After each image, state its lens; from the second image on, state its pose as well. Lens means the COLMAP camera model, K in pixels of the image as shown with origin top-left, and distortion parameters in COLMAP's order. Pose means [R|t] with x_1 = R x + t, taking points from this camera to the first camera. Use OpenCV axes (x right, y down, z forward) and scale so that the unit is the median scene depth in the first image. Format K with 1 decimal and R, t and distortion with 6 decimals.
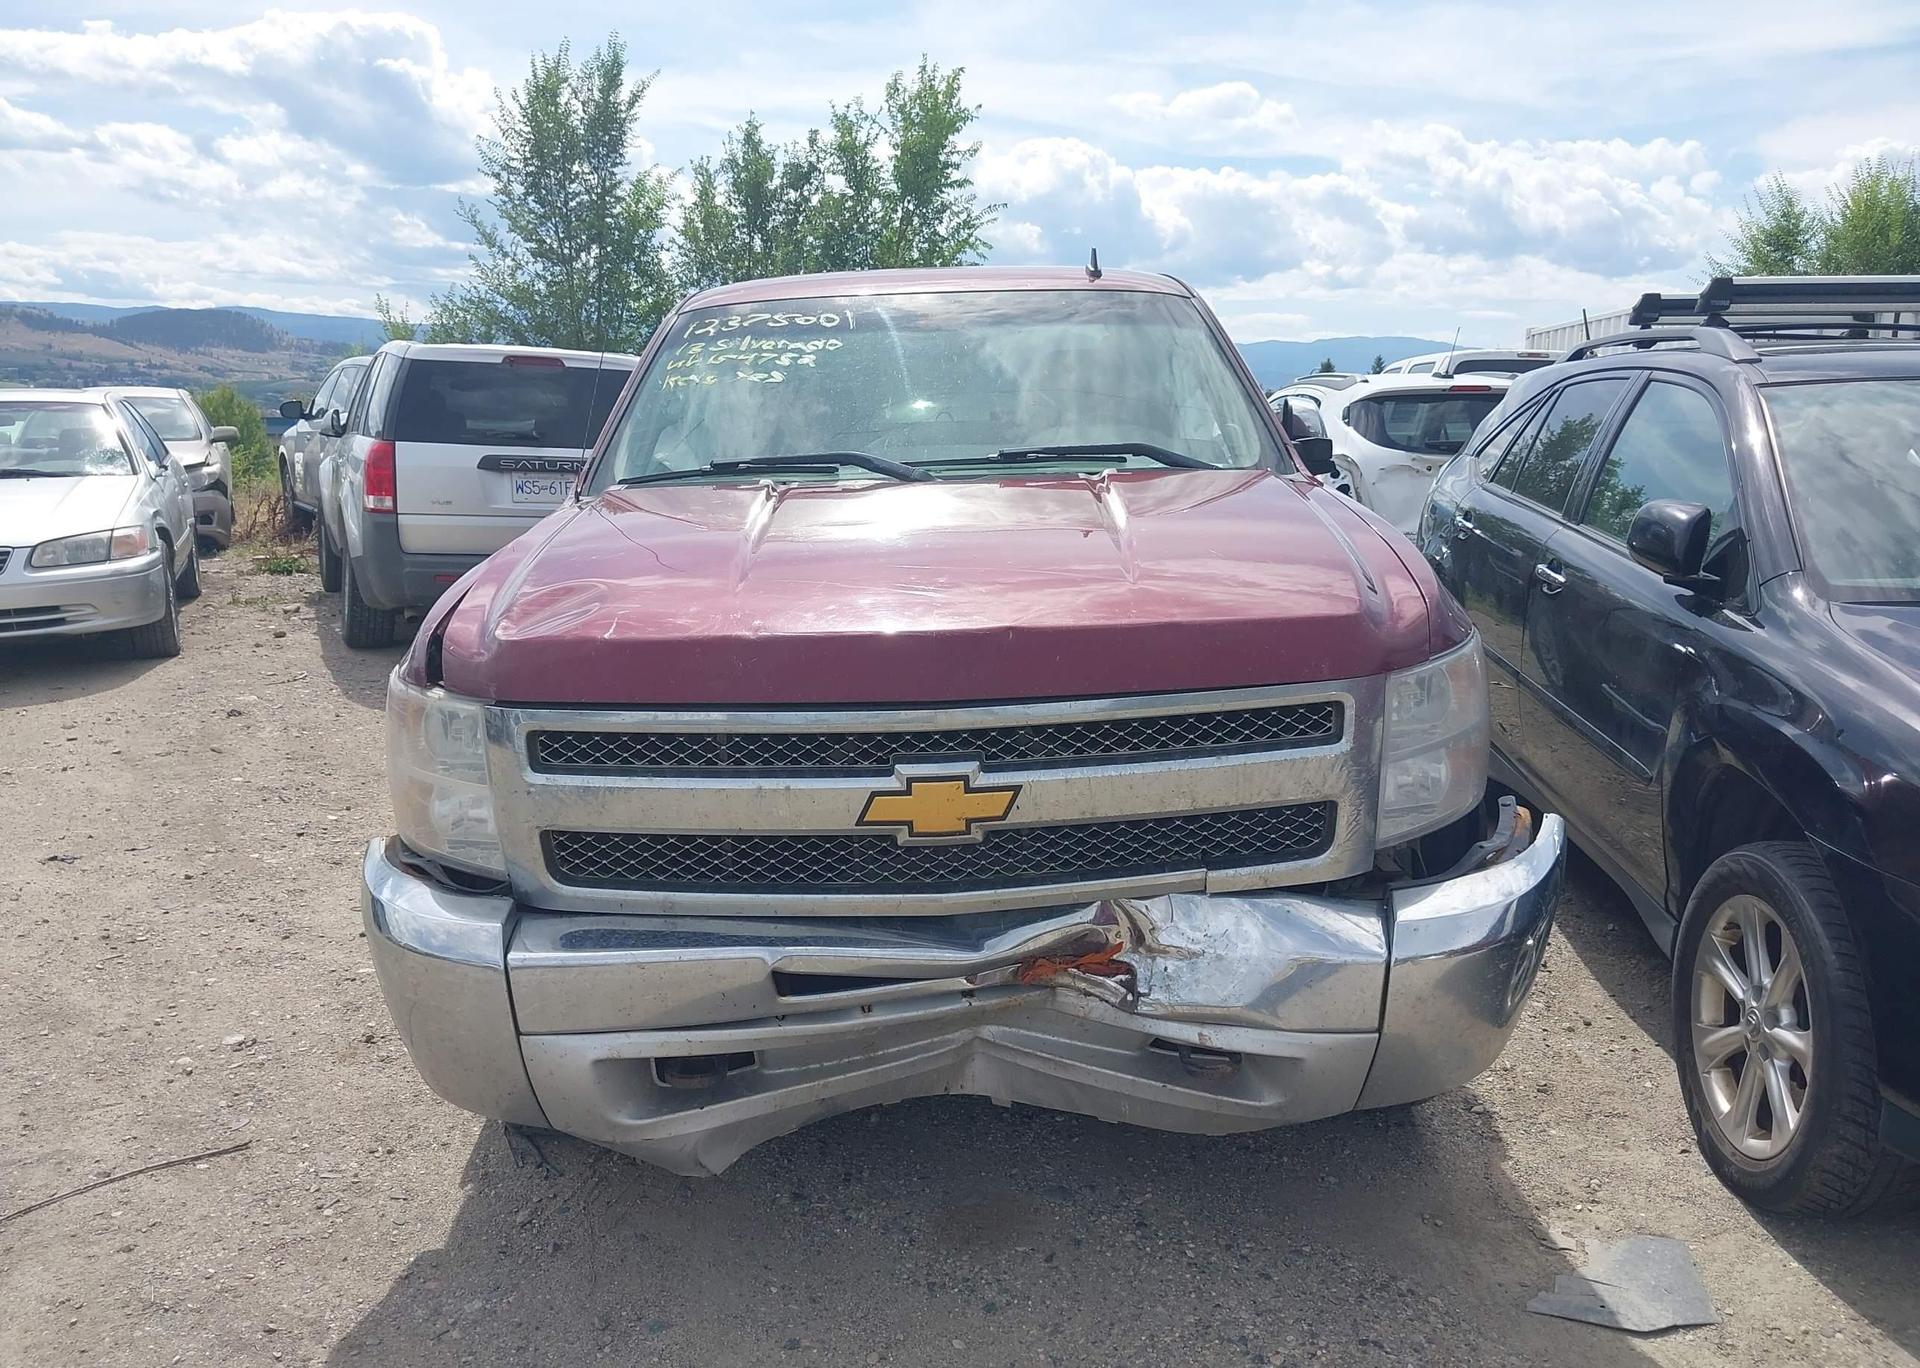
lens RADIAL K [[1528.0, 0, 966.7], [0, 1528.0, 693.1], [0, 0, 1]] dist [0.026813, -0.022349]
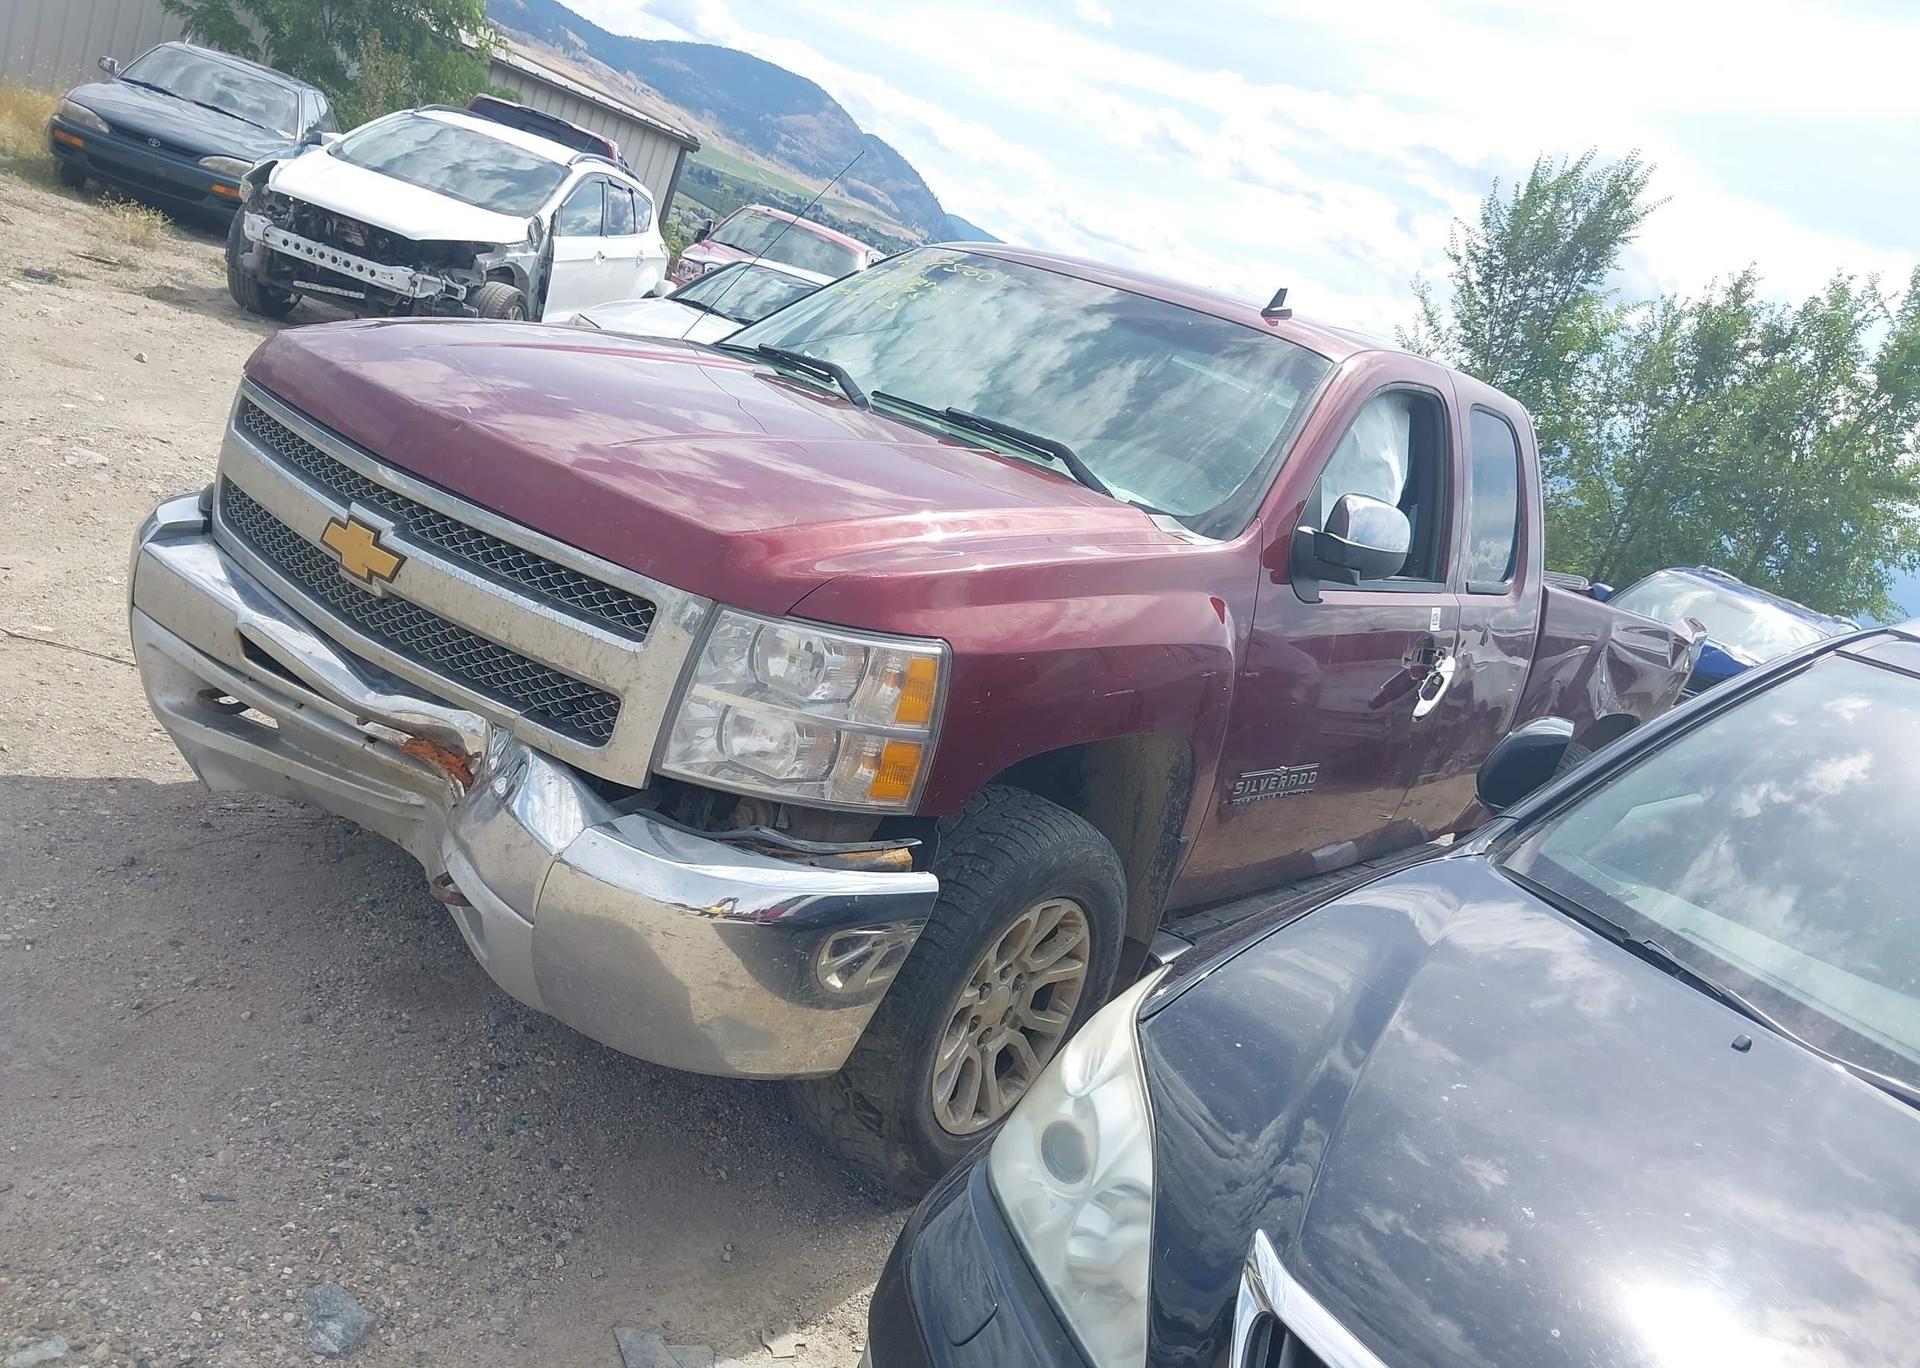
lens RADIAL K [[1535.8, 0, 960.0], [0, 1535.8, 684.0], [0, 0, 1]] dist [0.039304, -0.056169]
pose [[0.749417, 0.388937, -0.535819, 0.183524], [-0.424328, 0.903366, 0.062249, -0.017761], [0.508252, 0.180712, 0.842035, 0.058261]]
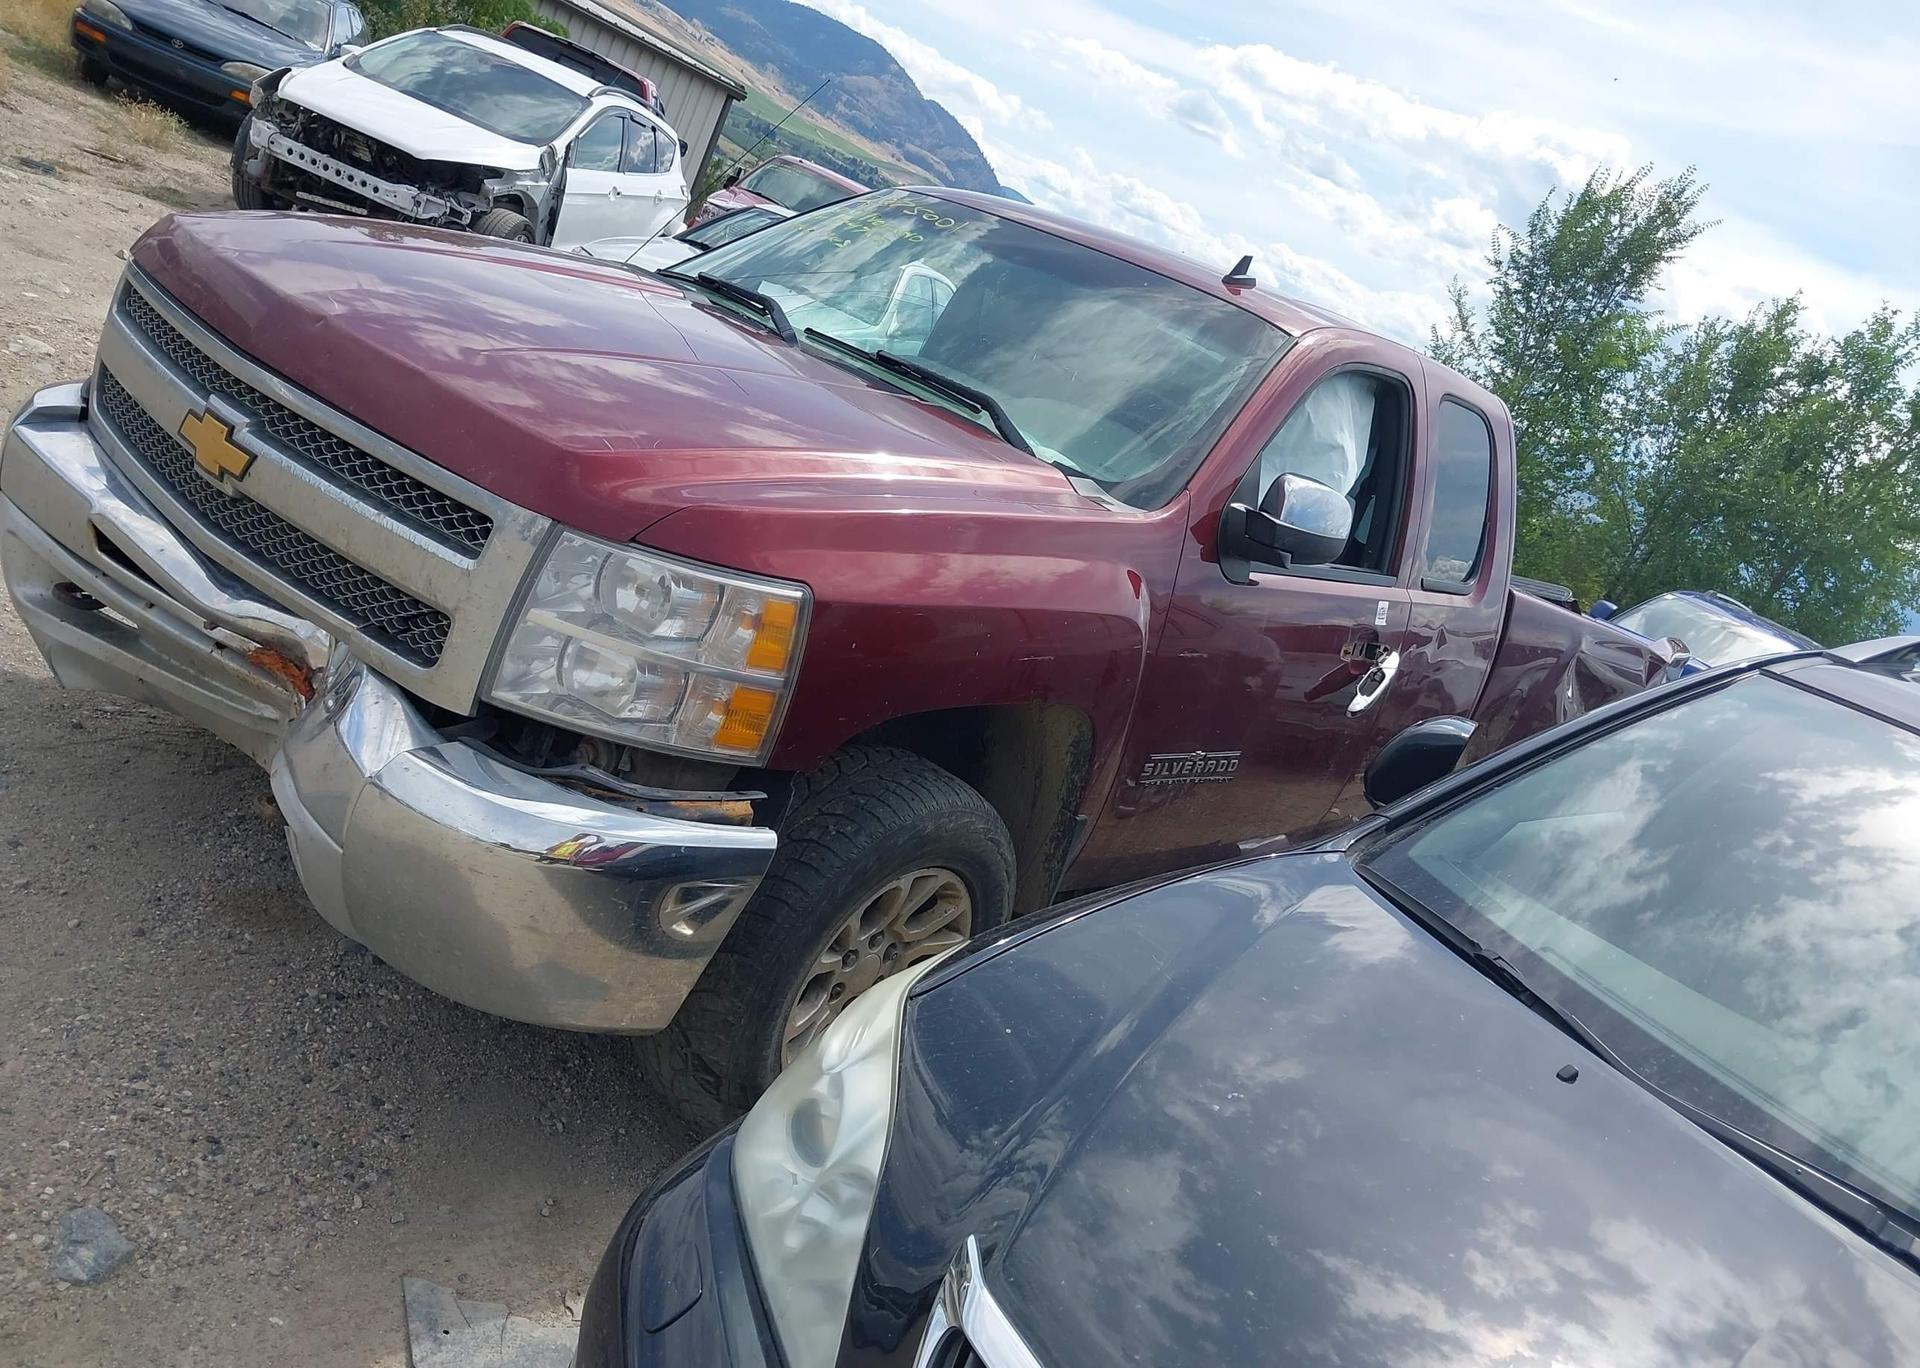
lens RADIAL K [[1528.0, 0, 966.7], [0, 1528.0, 693.1], [0, 0, 1]] dist [0.026813, -0.022349]
pose [[0.712416, 0.457127, -0.532445, 0.192533], [-0.491182, 0.866711, 0.086904, -0.023950], [0.501202, 0.199616, 0.841991, 0.079017]]
